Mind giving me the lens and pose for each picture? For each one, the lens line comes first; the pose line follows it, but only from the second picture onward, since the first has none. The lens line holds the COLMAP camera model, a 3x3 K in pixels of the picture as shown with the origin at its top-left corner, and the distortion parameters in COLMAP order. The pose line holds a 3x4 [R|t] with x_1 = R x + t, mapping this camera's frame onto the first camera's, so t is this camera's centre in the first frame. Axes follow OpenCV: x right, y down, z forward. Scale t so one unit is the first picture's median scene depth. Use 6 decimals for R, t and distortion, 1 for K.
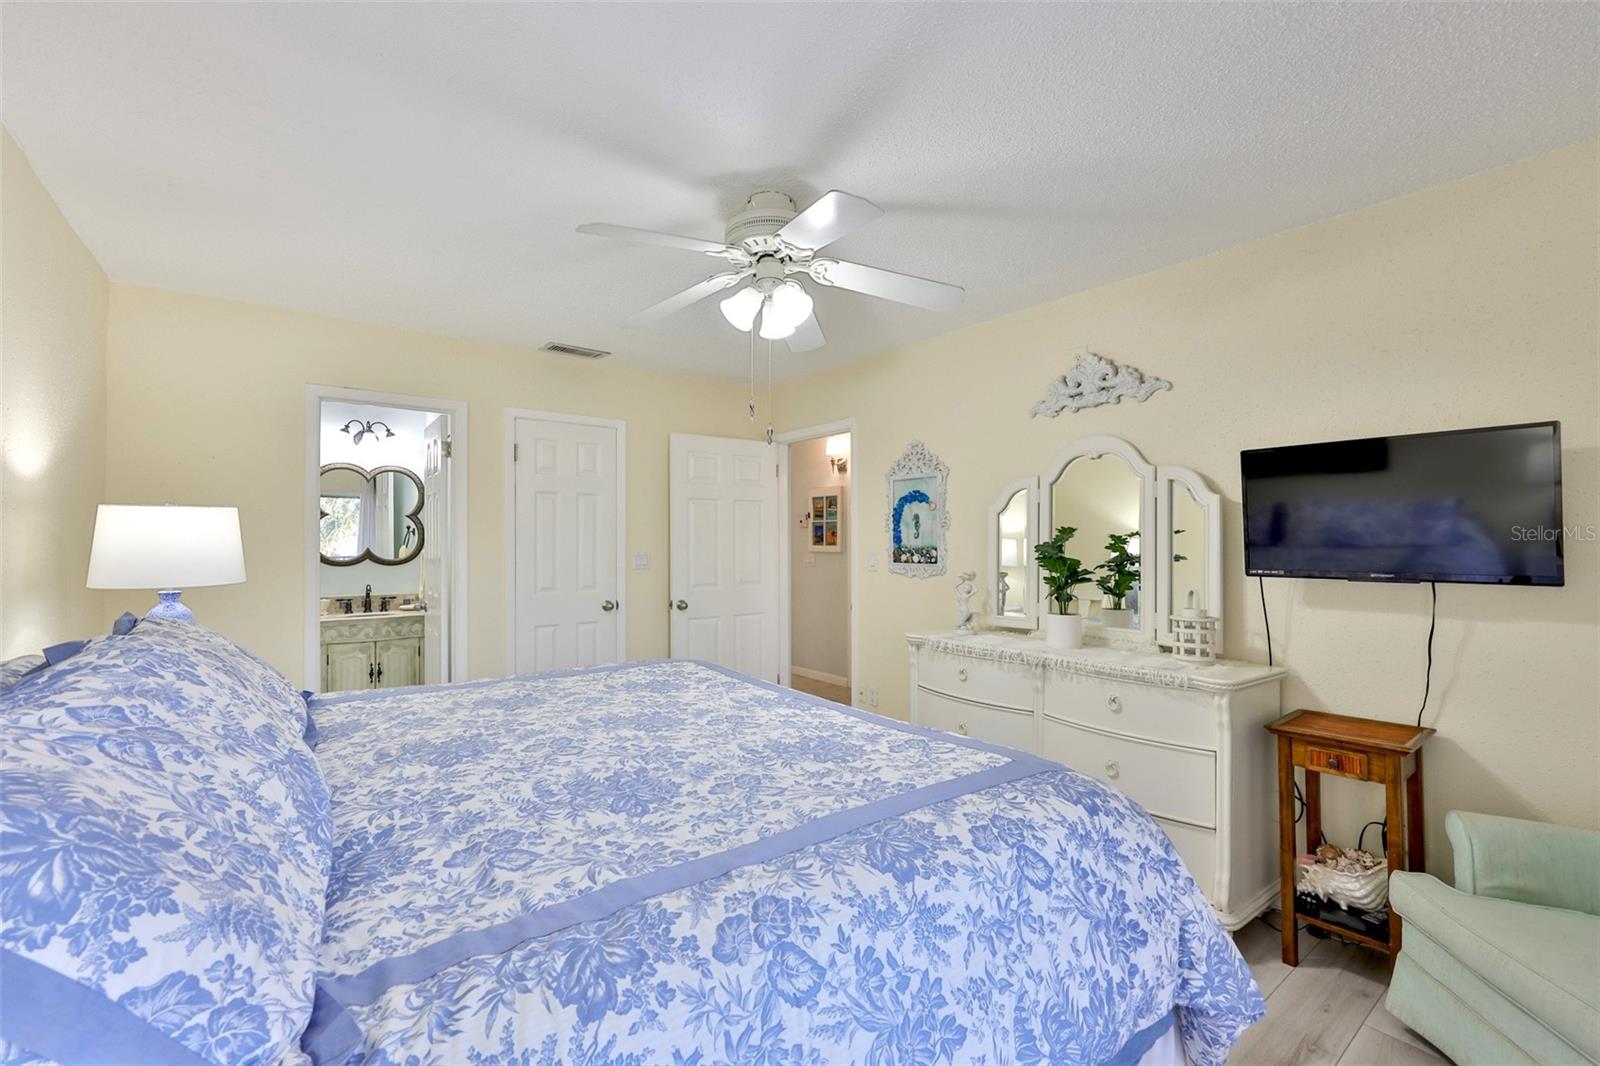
lens RADIAL K [[682.6, 0, 787.0], [0, 682.6, 552.2], [0, 0, 1]] dist [0.000791, 0.000246]
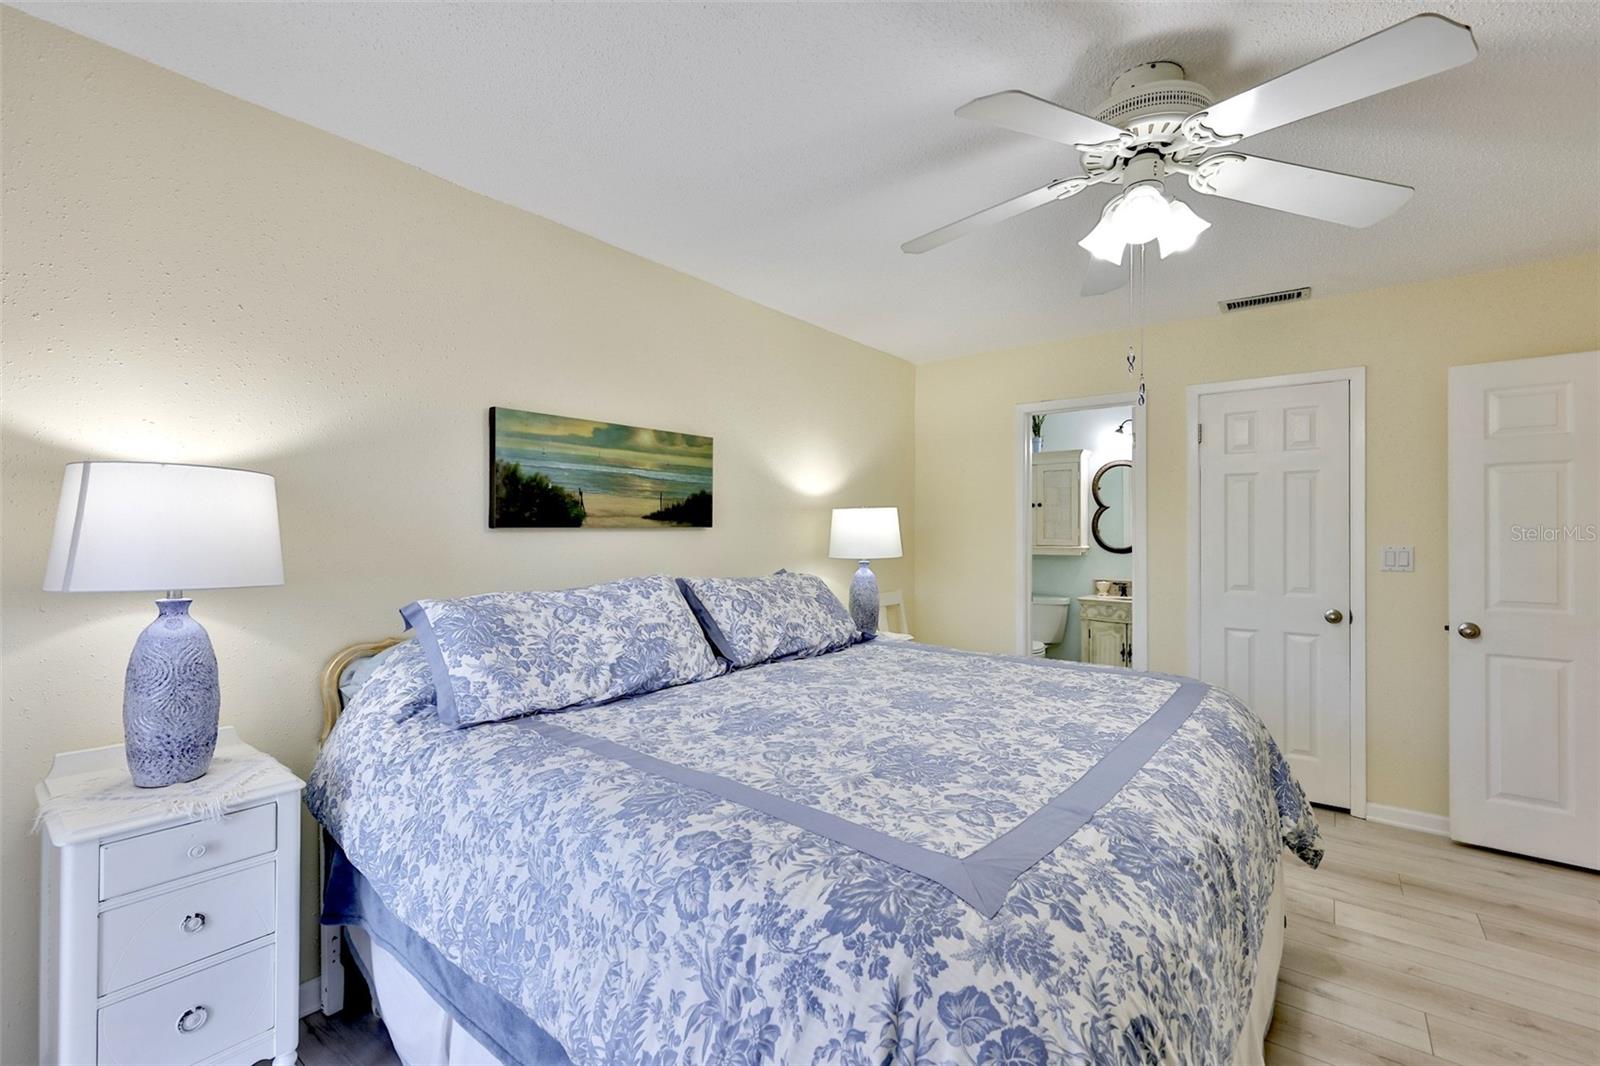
lens RADIAL K [[687.7, 0, 804.1], [0, 687.7, 549.9], [0, 0, 1]] dist [-0.000848, 0.000089]
pose [[0.249542, 0.028856, -0.967934, 0.895928], [-0.018354, 0.999517, 0.025066, -0.011400], [0.968190, 0.011510, 0.249951, 0.647997]]
